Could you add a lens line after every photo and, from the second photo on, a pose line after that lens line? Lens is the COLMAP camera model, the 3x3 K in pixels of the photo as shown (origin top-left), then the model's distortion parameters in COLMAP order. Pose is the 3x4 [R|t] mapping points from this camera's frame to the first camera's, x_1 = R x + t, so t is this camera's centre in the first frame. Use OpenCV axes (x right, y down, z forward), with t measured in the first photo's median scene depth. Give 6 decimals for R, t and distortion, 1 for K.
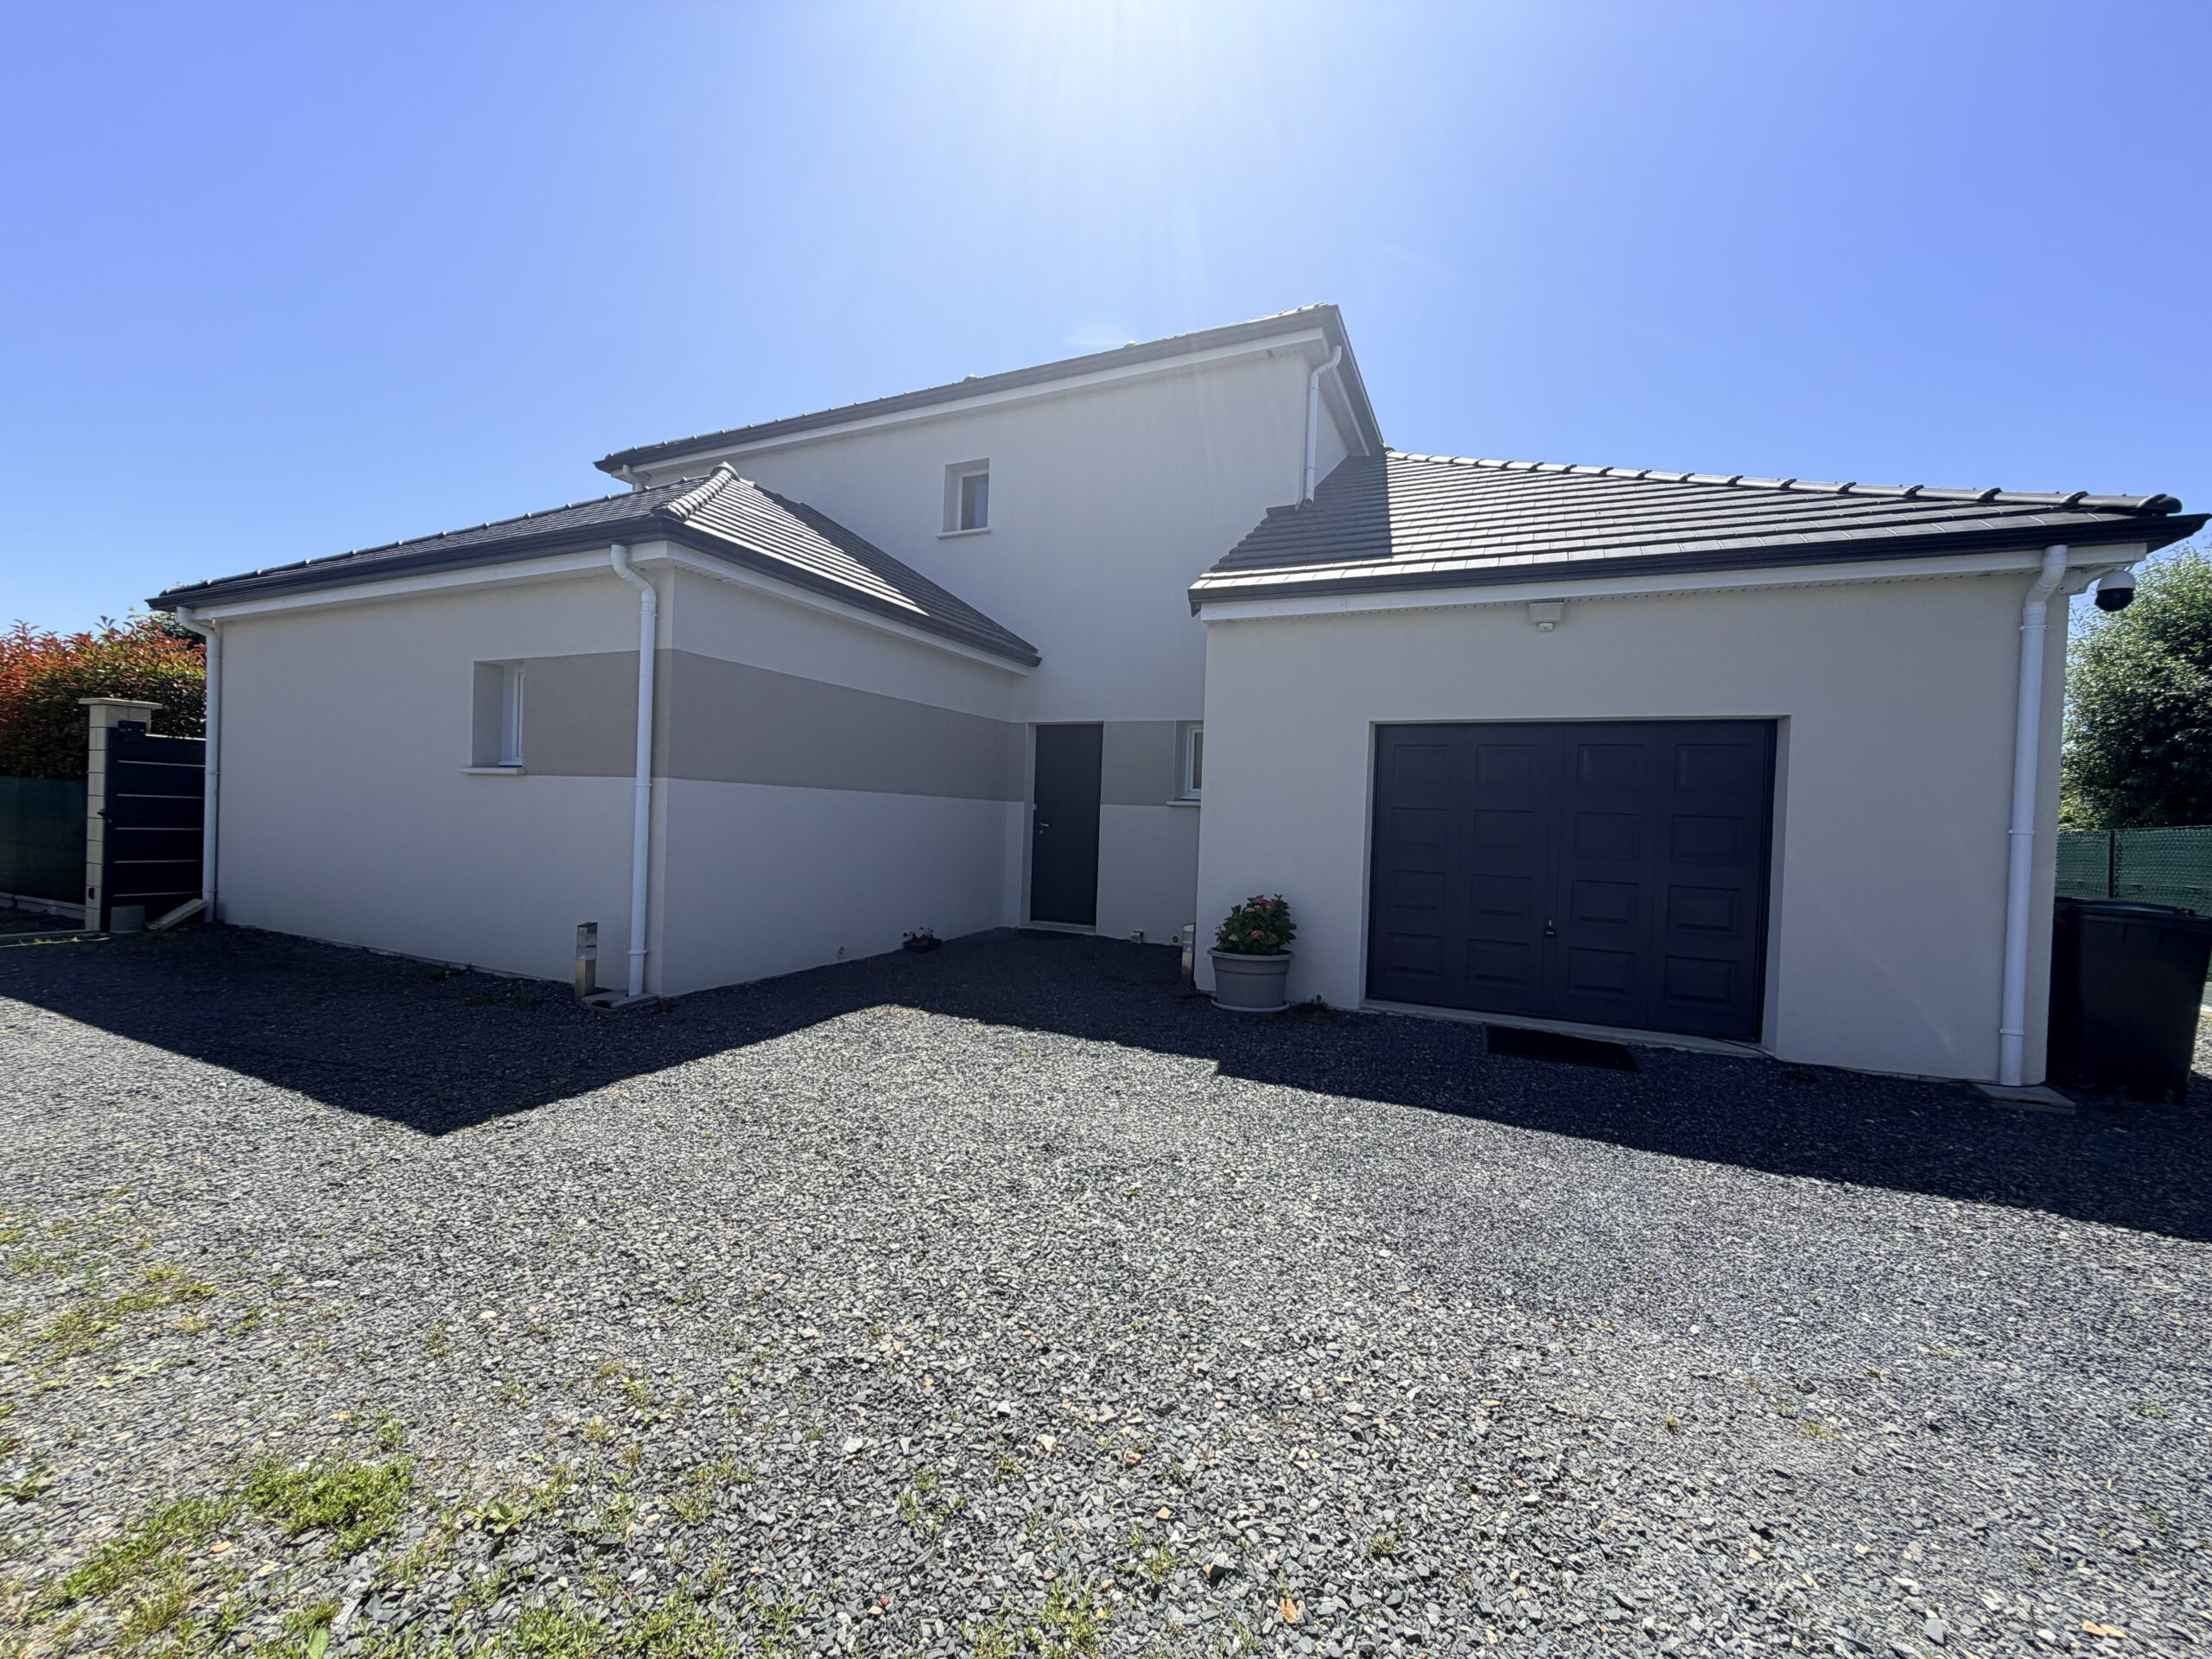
lens RADIAL K [[881.5, 0, 1106.2], [0, 881.5, 822.8], [0, 0, 1]] dist [-0.001369, 0.000279]
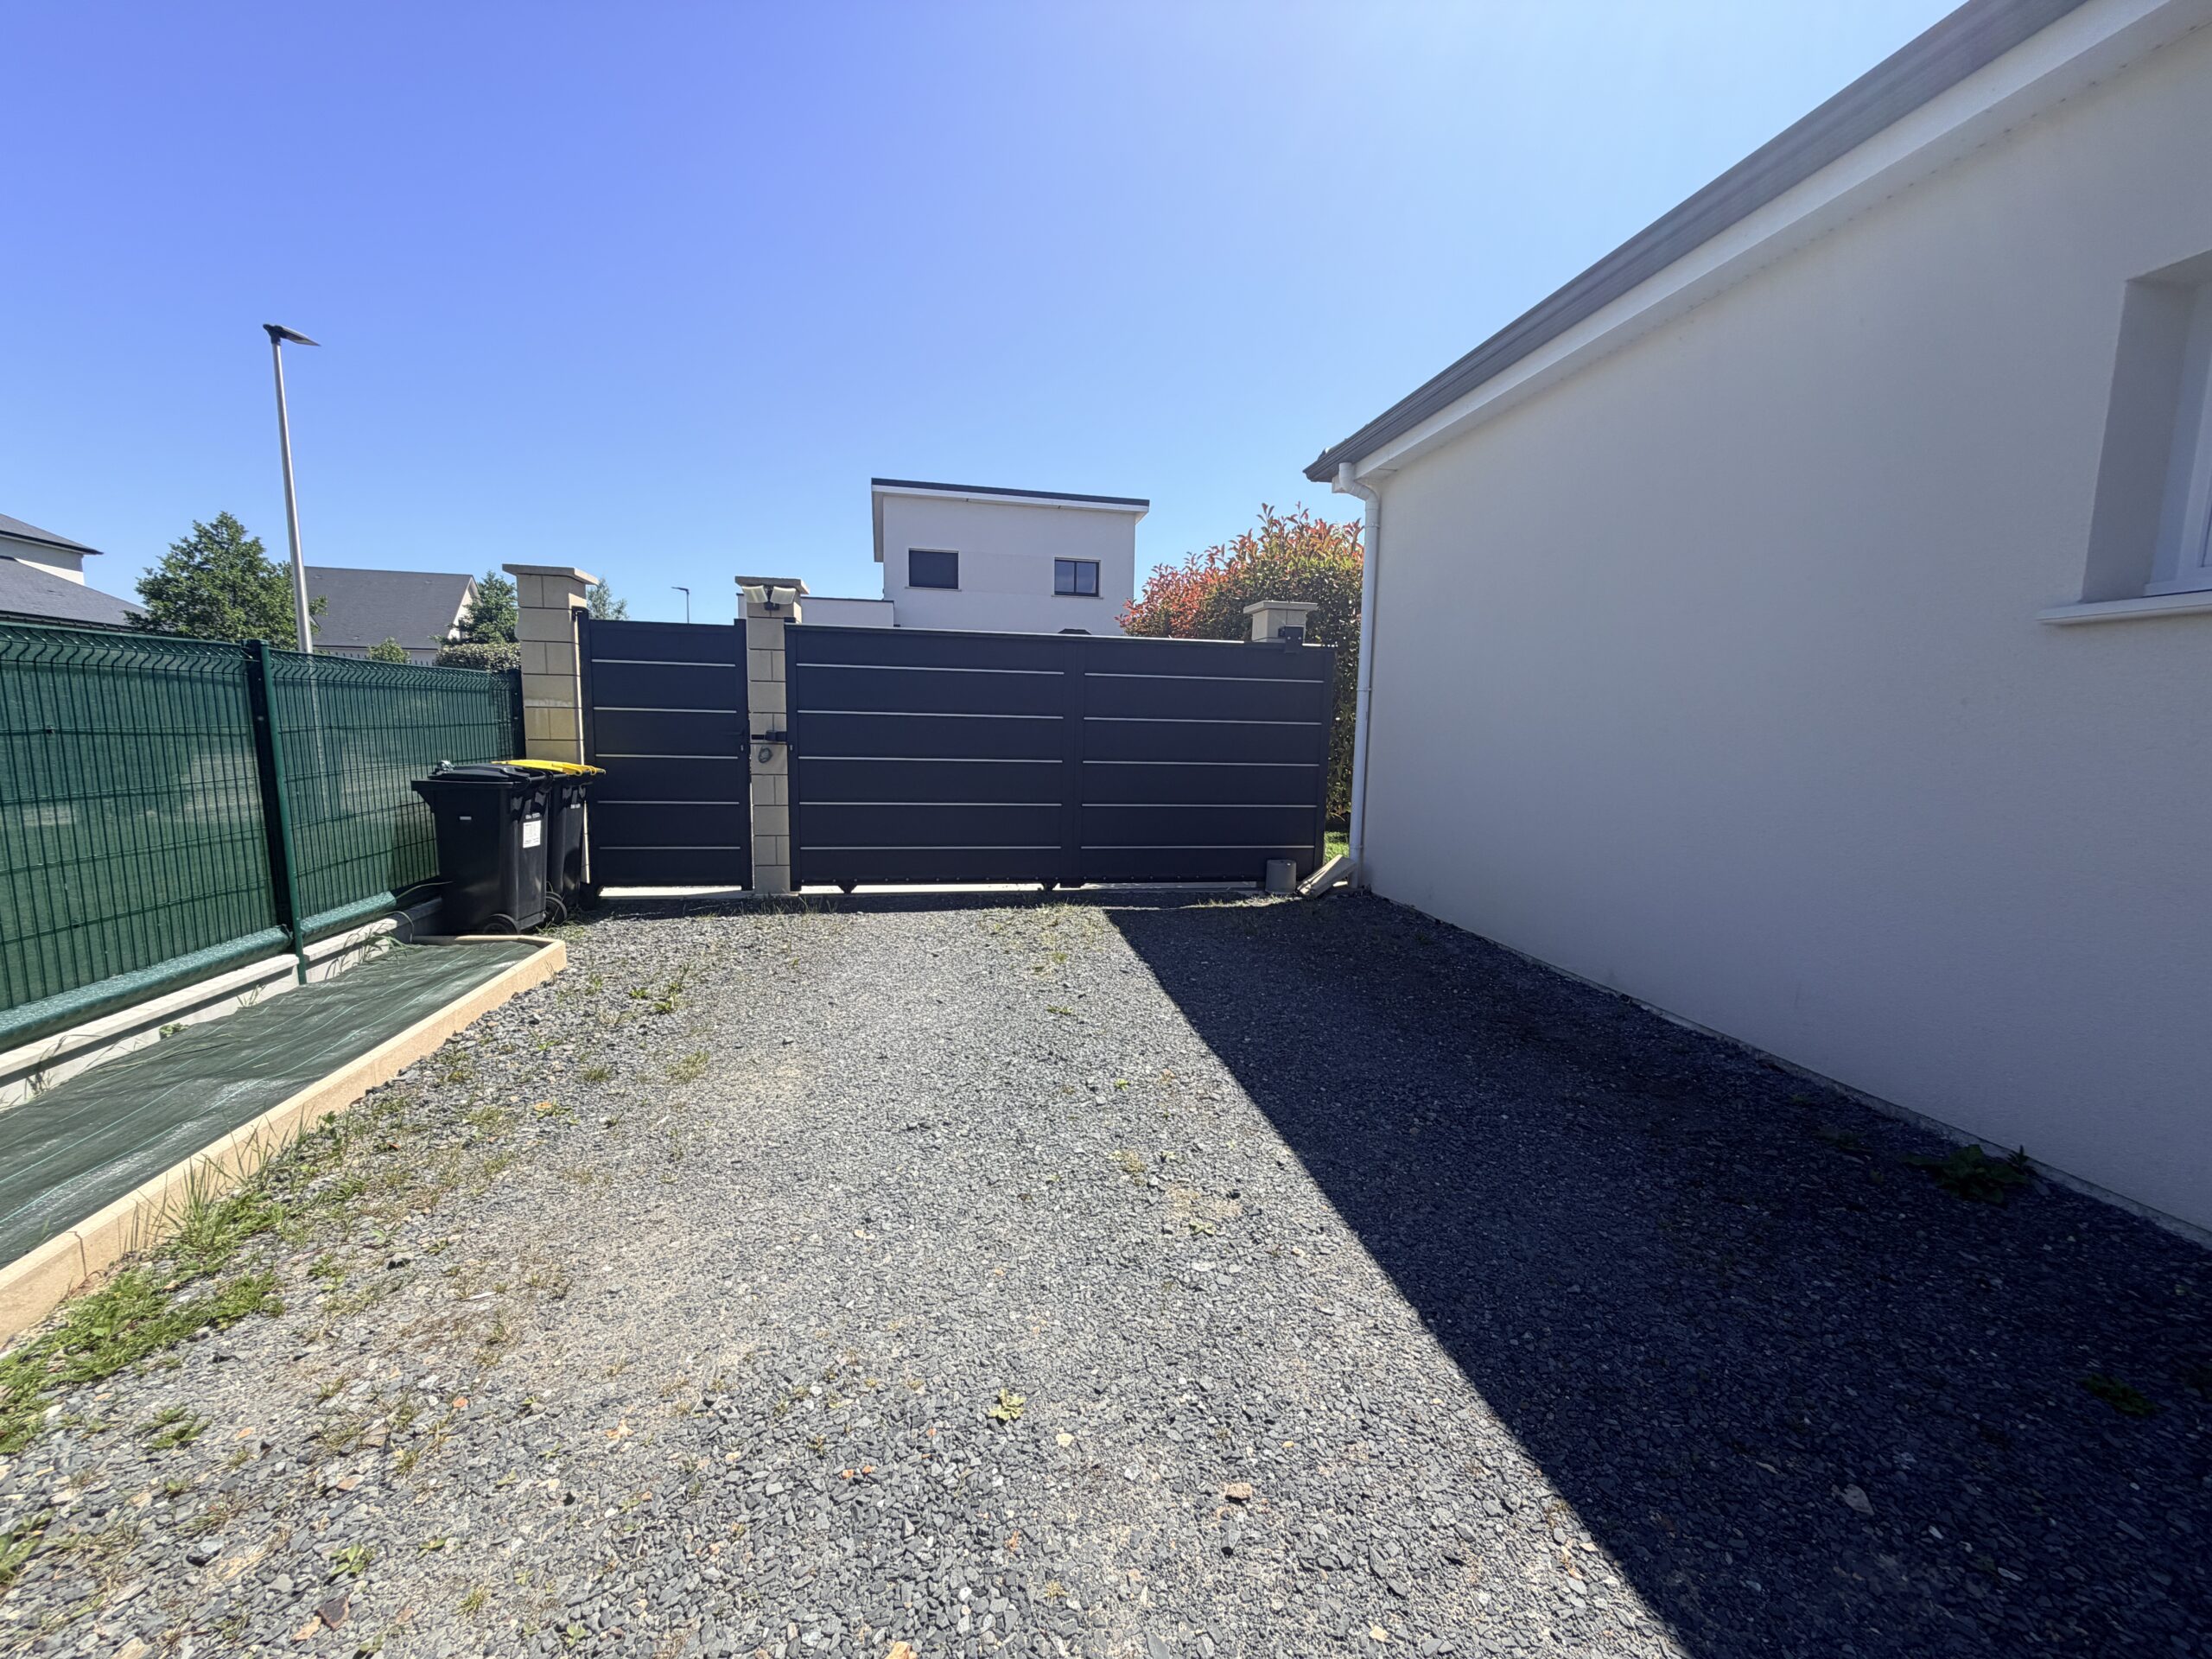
lens RADIAL K [[881.5, 0, 1108.8], [0, 881.5, 833.4], [0, 0, 1]] dist [-0.001369, 0.000279]
pose [[0.577906, 0.076308, -0.812528, -0.539763], [-0.009123, 0.996161, 0.087065, 0.000282], [0.816053, -0.042903, 0.576383, 0.400794]]
